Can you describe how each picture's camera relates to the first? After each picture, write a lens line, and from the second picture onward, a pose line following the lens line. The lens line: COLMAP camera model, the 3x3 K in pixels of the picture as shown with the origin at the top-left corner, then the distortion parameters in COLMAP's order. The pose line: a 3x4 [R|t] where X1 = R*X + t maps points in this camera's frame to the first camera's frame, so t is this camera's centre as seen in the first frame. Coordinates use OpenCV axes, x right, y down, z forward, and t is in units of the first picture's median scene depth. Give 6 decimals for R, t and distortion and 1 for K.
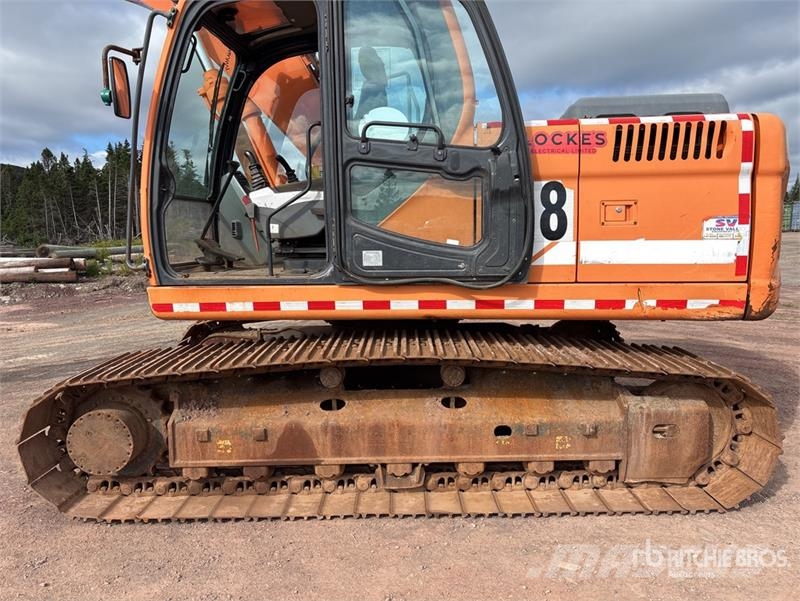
lens RADIAL K [[602.3, 0, 396.6], [0, 602.3, 303.8], [0, 0, 1]] dist [0.063688, -0.079058]
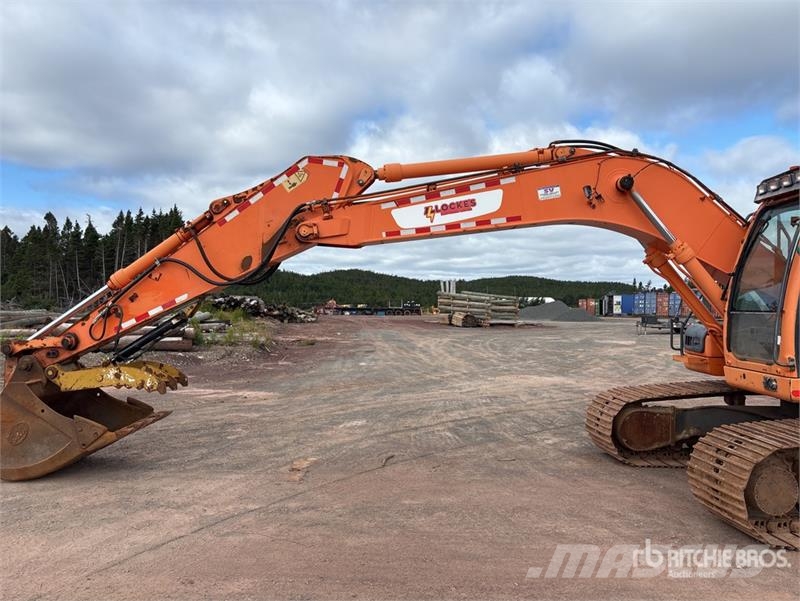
lens RADIAL K [[600.4, 0, 395.9], [0, 600.4, 309.6], [0, 0, 1]] dist [0.073756, -0.079731]
pose [[0.996435, 0.035217, 0.076668, -1.465978], [-0.026601, 0.993505, -0.110633, -0.005937], [-0.080066, 0.108199, 0.990900, -0.353829]]
